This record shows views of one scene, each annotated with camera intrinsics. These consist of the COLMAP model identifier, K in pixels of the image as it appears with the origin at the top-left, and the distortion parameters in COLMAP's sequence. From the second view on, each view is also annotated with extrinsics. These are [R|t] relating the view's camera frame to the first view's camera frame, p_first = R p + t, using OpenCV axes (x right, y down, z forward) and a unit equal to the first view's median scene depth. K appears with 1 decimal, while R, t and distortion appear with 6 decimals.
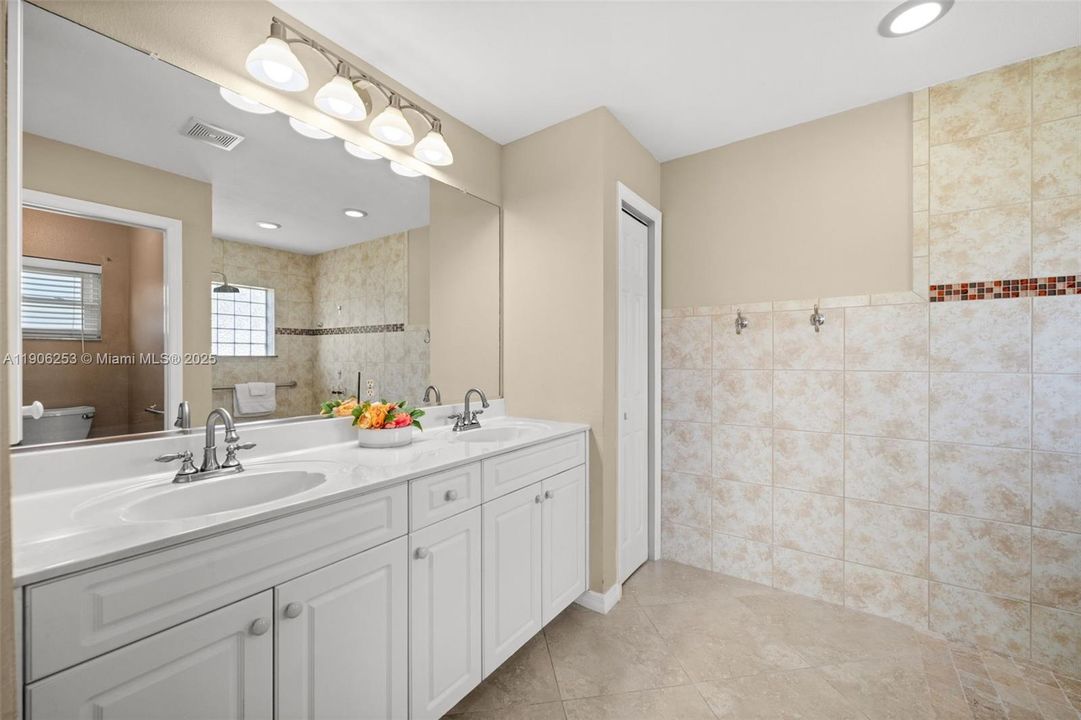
lens RADIAL K [[427.8, 0, 541.3], [0, 427.8, 358.9], [0, 0, 1]] dist [-0.000682, 0.000117]
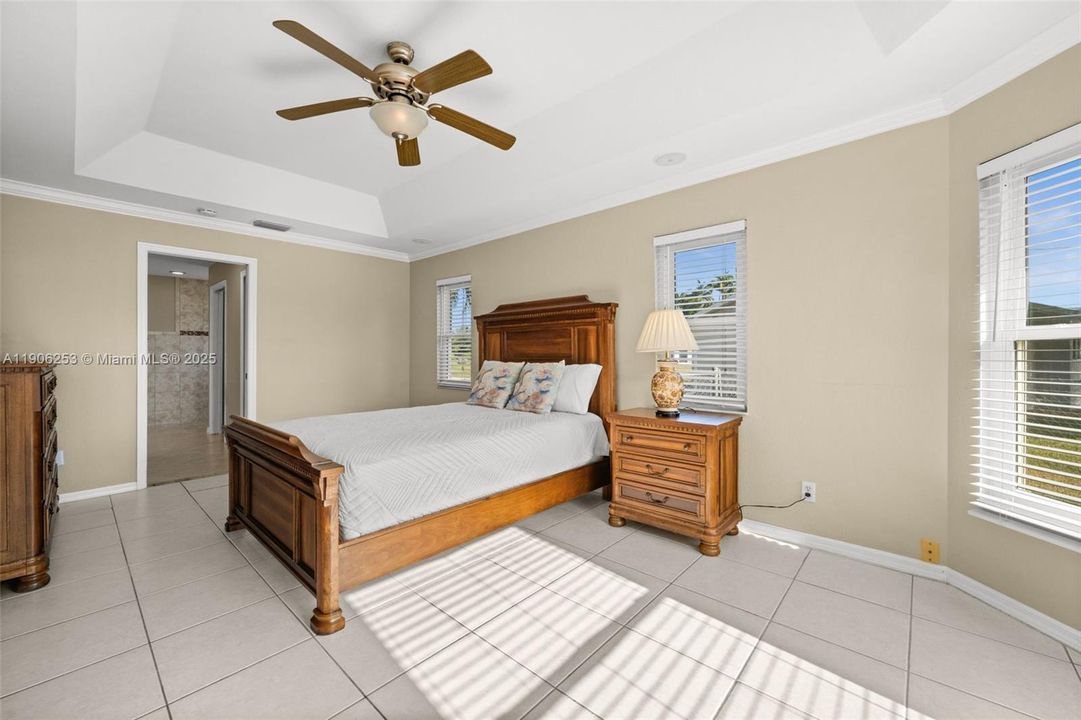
lens RADIAL K [[427.8, 0, 540.5], [0, 427.8, 355.6], [0, 0, 1]] dist [-0.000682, 0.000117]
pose [[0.103620, -0.003722, 0.994610, -2.531826], [-0.000083, 0.999993, 0.003751, 0.032958], [-0.994617, -0.000471, 0.103619, -2.569980]]
